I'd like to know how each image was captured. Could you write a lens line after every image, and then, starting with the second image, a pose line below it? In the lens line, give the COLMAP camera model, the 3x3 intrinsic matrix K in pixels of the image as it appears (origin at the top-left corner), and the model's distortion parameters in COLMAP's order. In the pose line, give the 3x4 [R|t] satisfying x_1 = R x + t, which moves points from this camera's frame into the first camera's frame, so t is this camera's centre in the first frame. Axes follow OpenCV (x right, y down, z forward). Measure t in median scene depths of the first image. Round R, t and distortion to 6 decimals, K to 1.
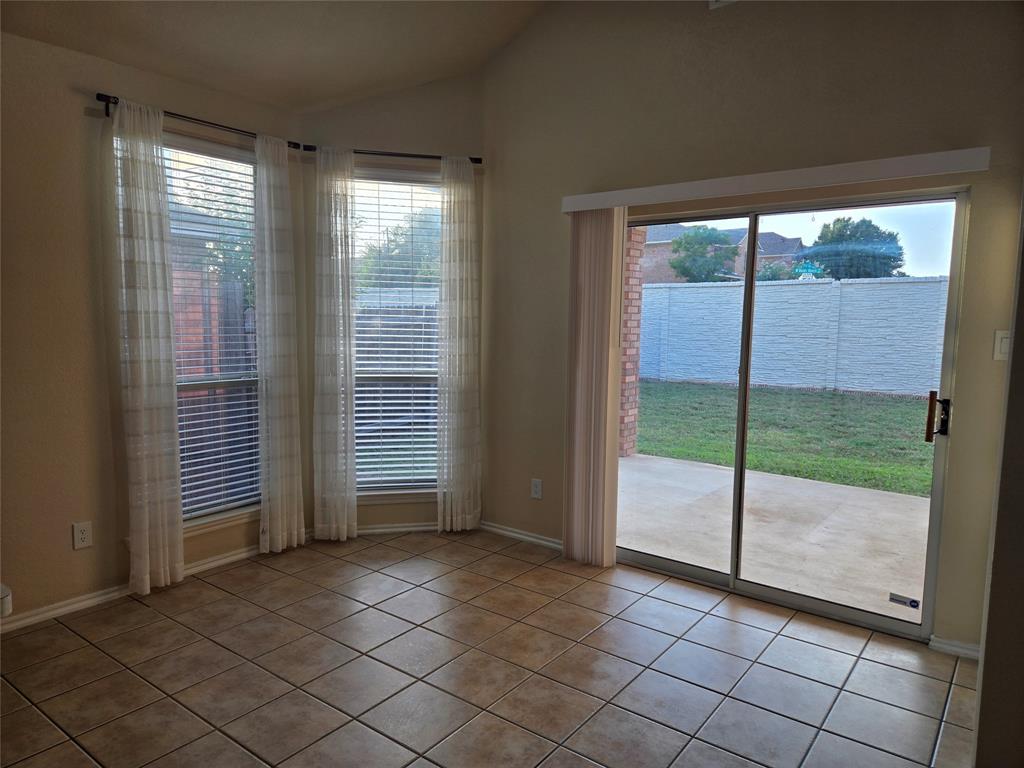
lens RADIAL K [[688.0, 0, 508.6], [0, 688.0, 388.2], [0, 0, 1]] dist [0.053784, -0.043914]
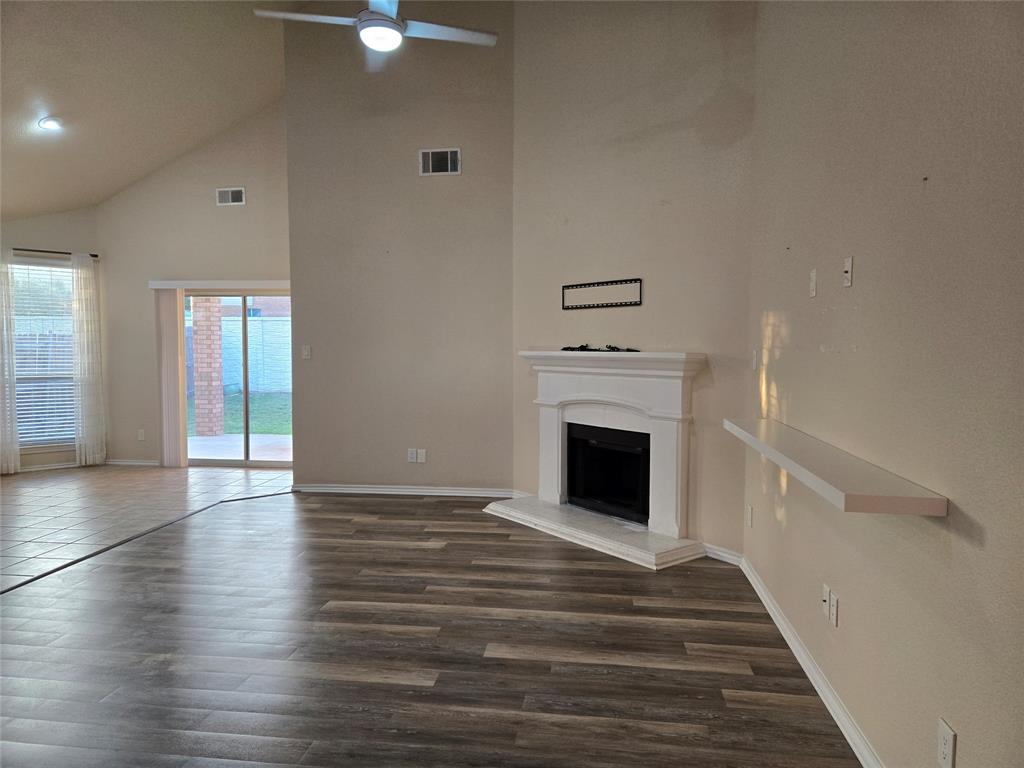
lens RADIAL K [[688.0, 0, 514.0], [0, 688.0, 381.3], [0, 0, 1]] dist [0.053784, -0.043914]
pose [[0.868324, -0.037048, 0.494611, -0.009244], [0.060575, 0.997663, -0.031615, 0.121611], [-0.492284, 0.057414, 0.868539, -1.096297]]
